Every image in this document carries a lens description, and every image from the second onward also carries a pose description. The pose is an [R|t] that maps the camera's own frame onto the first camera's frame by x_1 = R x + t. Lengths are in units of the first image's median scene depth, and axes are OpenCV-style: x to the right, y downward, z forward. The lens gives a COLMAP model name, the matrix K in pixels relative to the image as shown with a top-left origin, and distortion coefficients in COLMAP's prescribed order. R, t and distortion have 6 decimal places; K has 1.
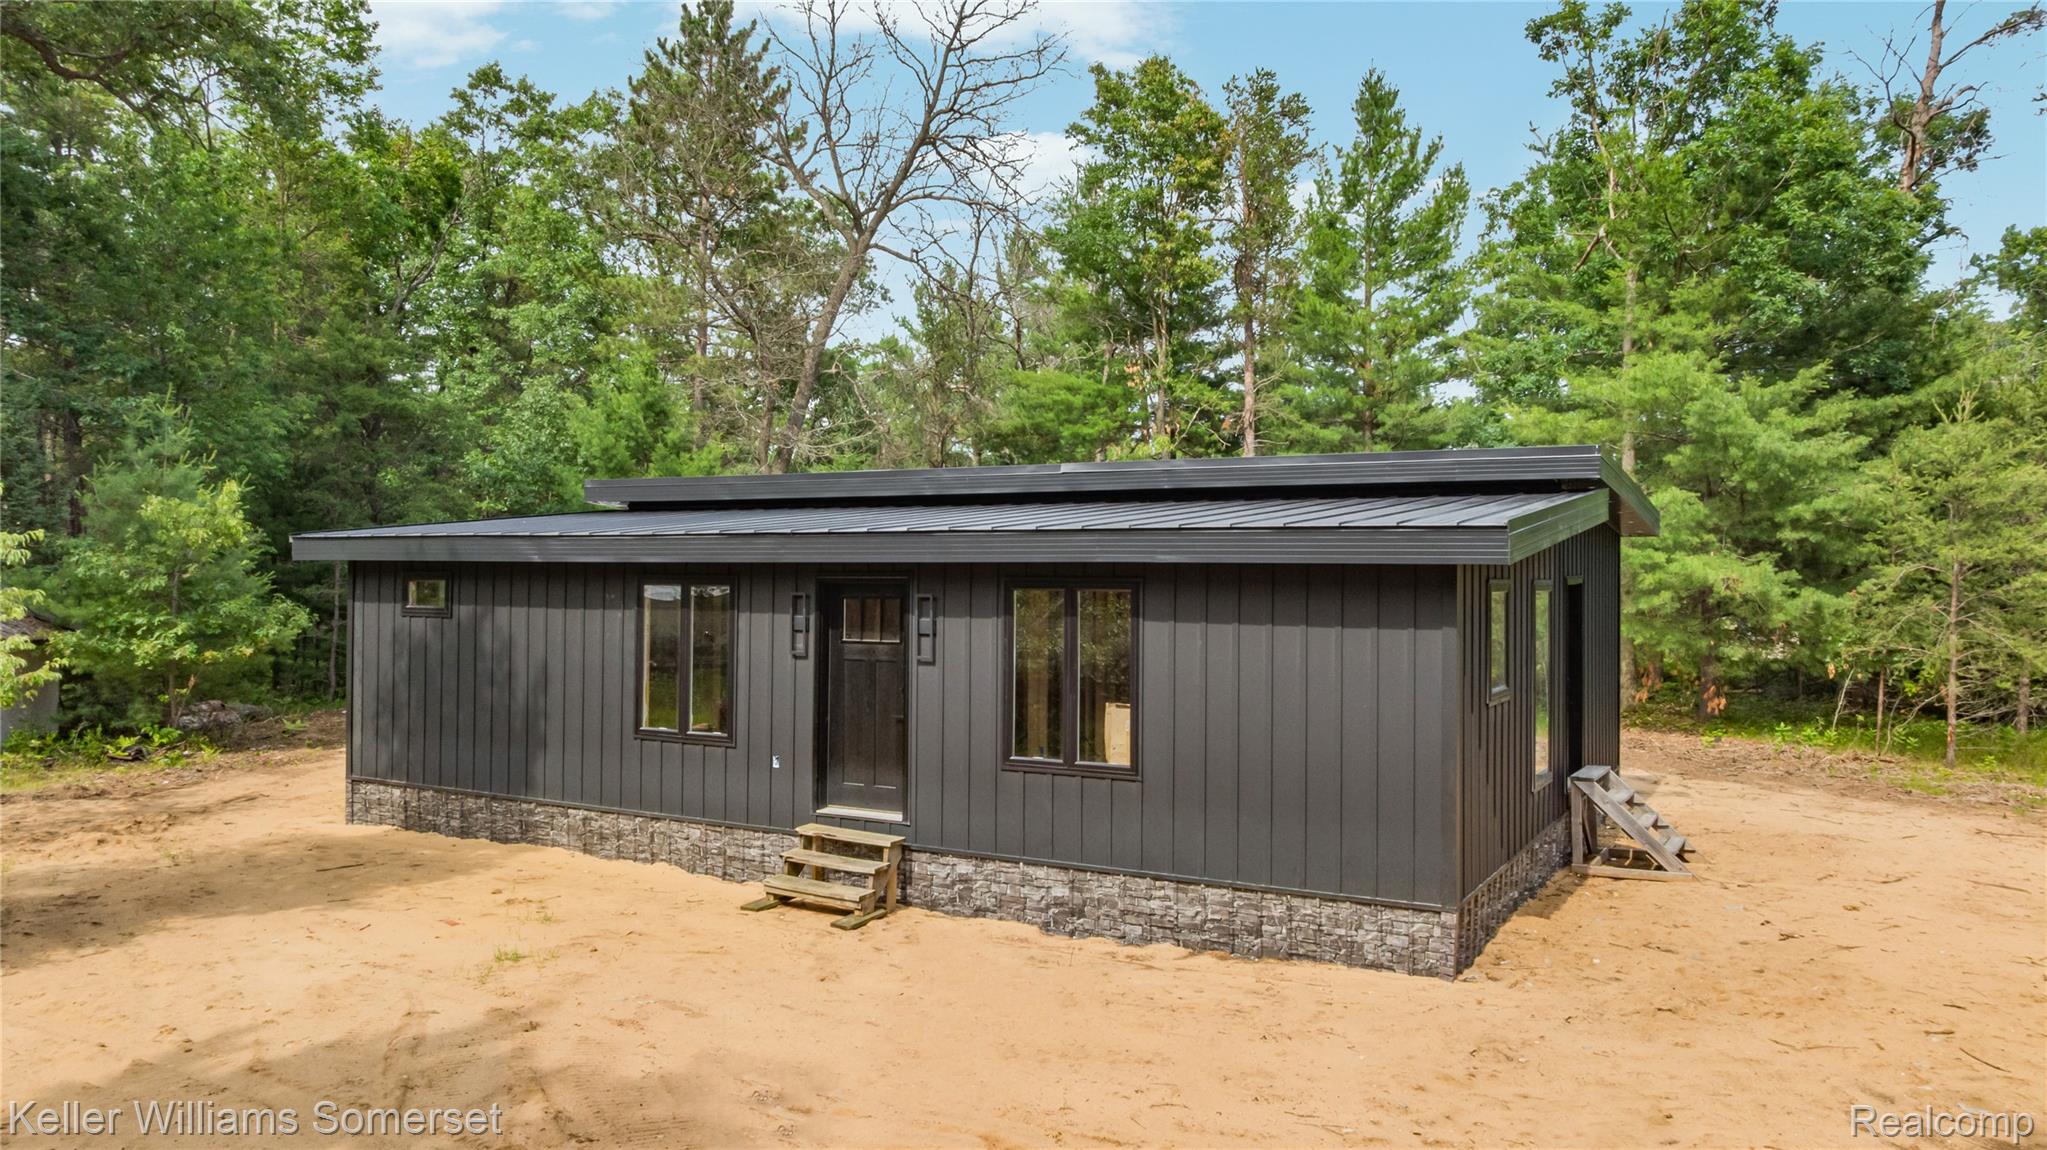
lens RADIAL K [[1414.1, 0, 1023.5], [0, 1414.1, 575.0], [0, 0, 1]] dist [-0.030318, 0.003727]
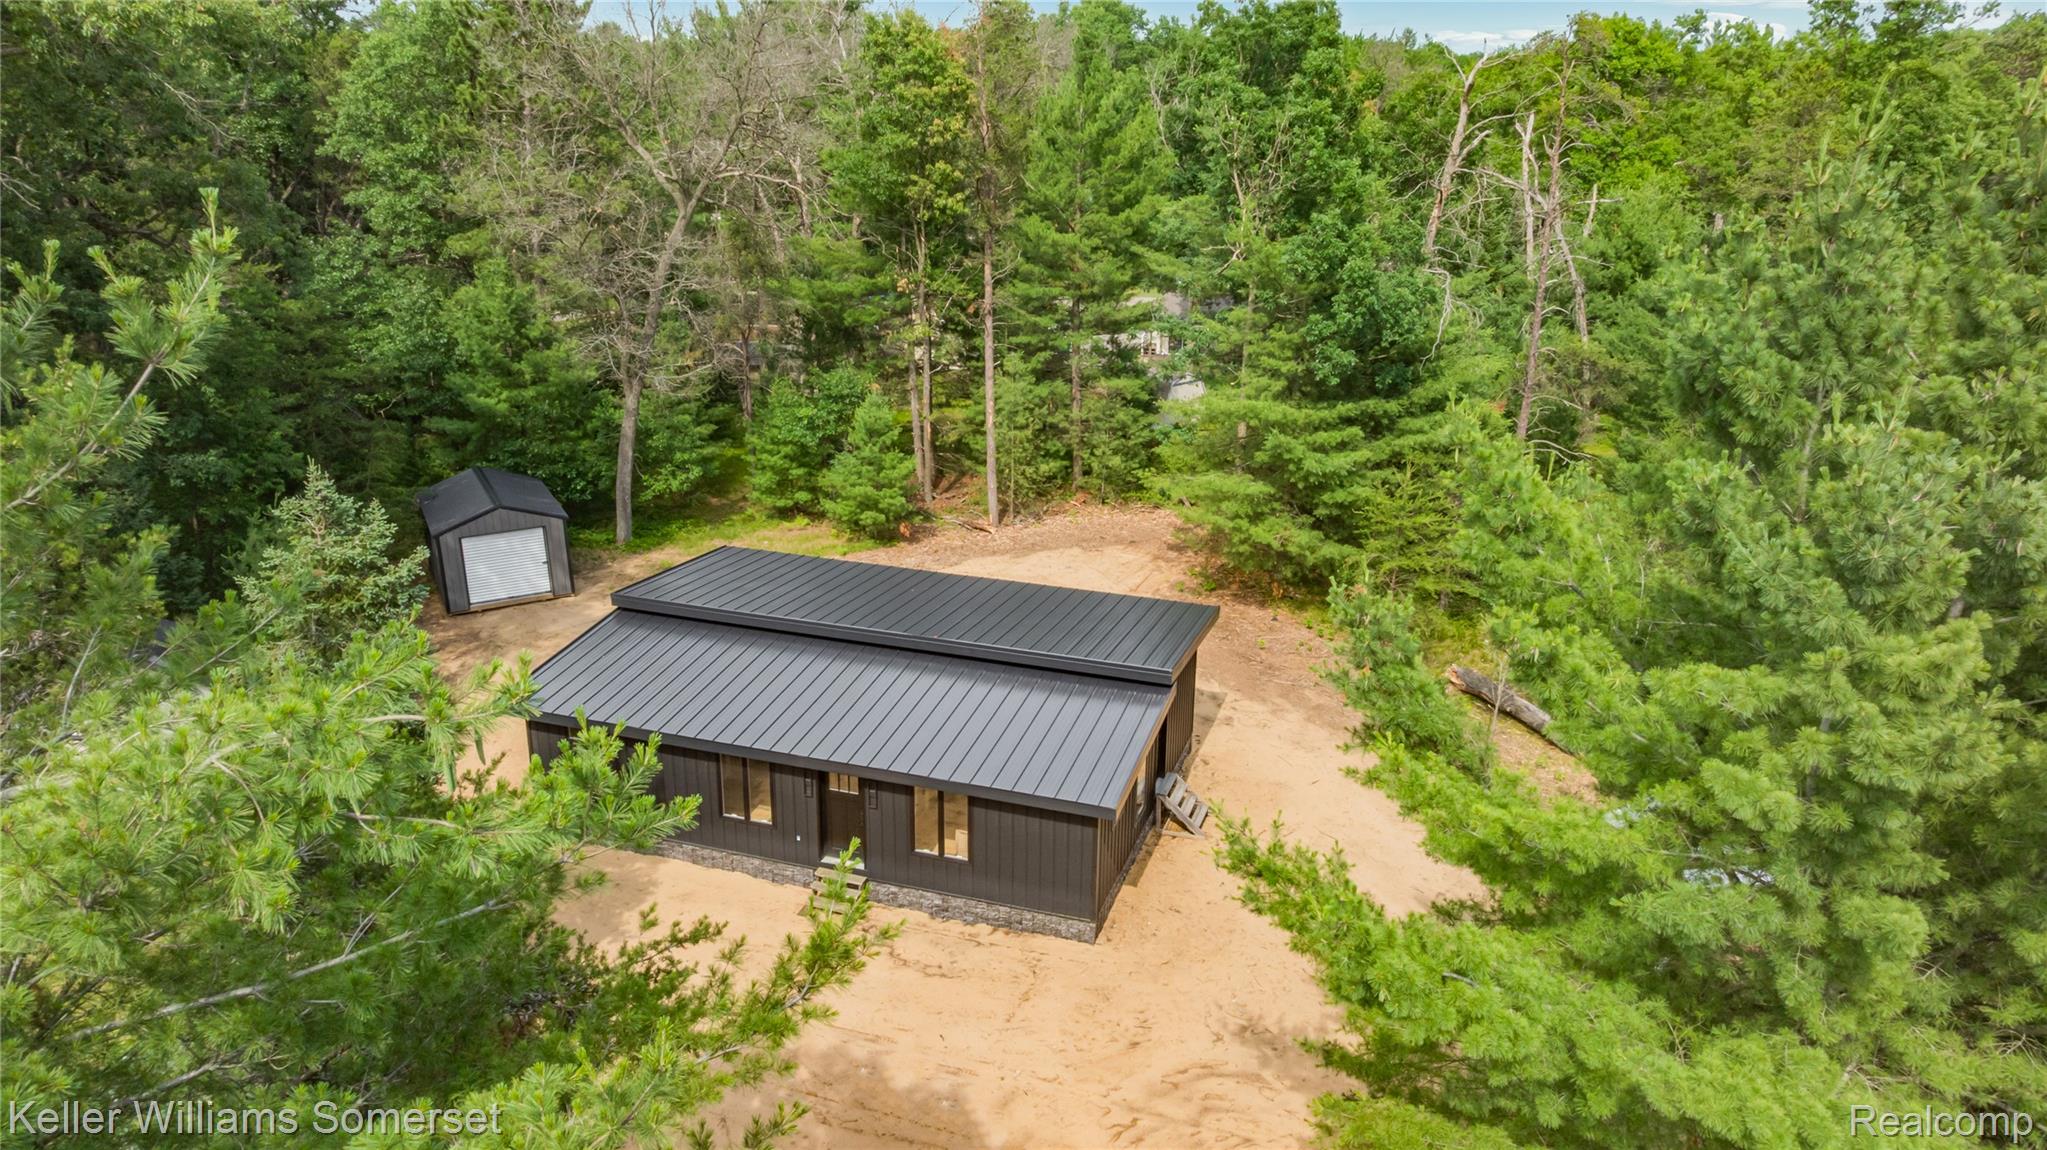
lens RADIAL K [[1414.1, 0, 1023.5], [0, 1414.1, 575.0], [0, 0, 1]] dist [-0.030318, 0.003727]
pose [[0.979433, -0.057661, 0.193355, -0.252773], [-0.012242, 0.939547, 0.342200, -1.076016], [-0.201398, -0.337529, 0.919518, -1.001824]]
